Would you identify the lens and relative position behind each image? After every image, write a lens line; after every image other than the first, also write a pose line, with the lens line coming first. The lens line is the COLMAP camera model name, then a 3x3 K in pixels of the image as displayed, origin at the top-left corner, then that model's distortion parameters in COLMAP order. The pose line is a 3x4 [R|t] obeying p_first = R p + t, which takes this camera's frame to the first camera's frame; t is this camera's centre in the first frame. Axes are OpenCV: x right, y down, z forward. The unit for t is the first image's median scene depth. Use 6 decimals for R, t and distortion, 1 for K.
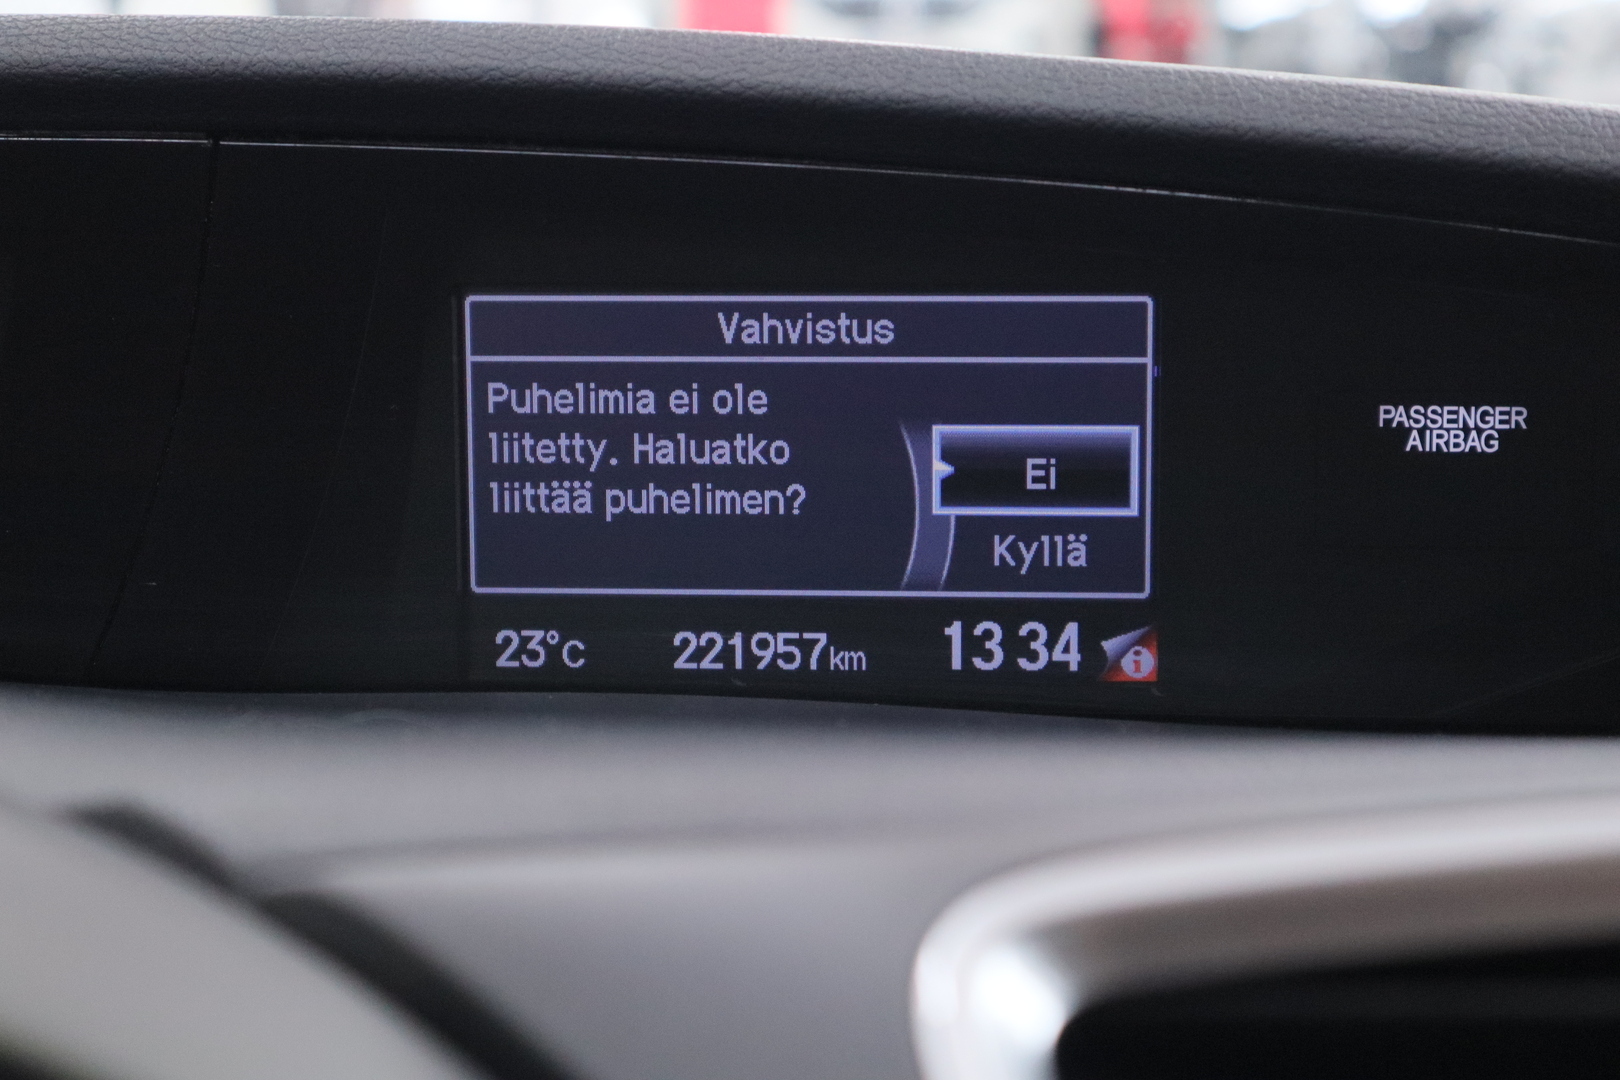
lens RADIAL K [[3085.5, 0, 820.1], [0, 3085.5, 578.6], [0, 0, 1]] dist [-0.007139, 0.000000]
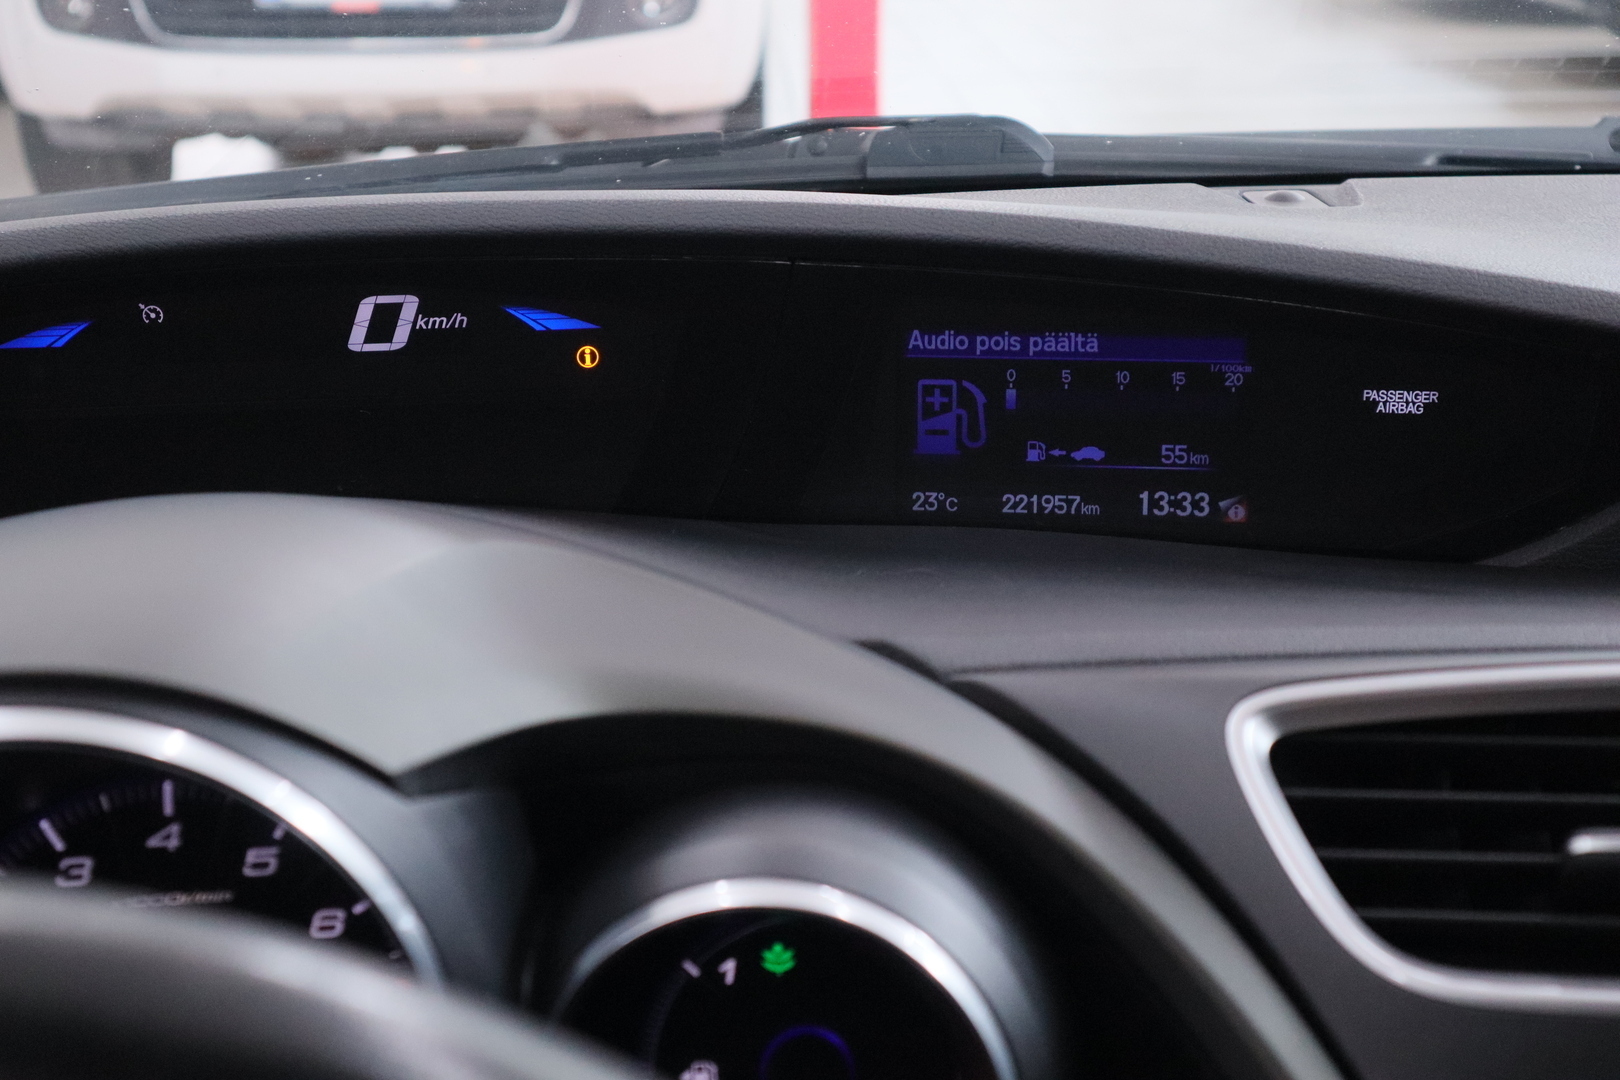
lens RADIAL K [[2301.3, 0, 812.4], [0, 2301.3, 530.1], [0, 0, 1]] dist [-0.004246, 0.000000]
pose [[0.999651, 0.010678, -0.024148, -0.135030], [-0.007759, 0.992993, 0.117915, -0.135009], [0.025238, -0.117686, 0.992730, -0.485613]]
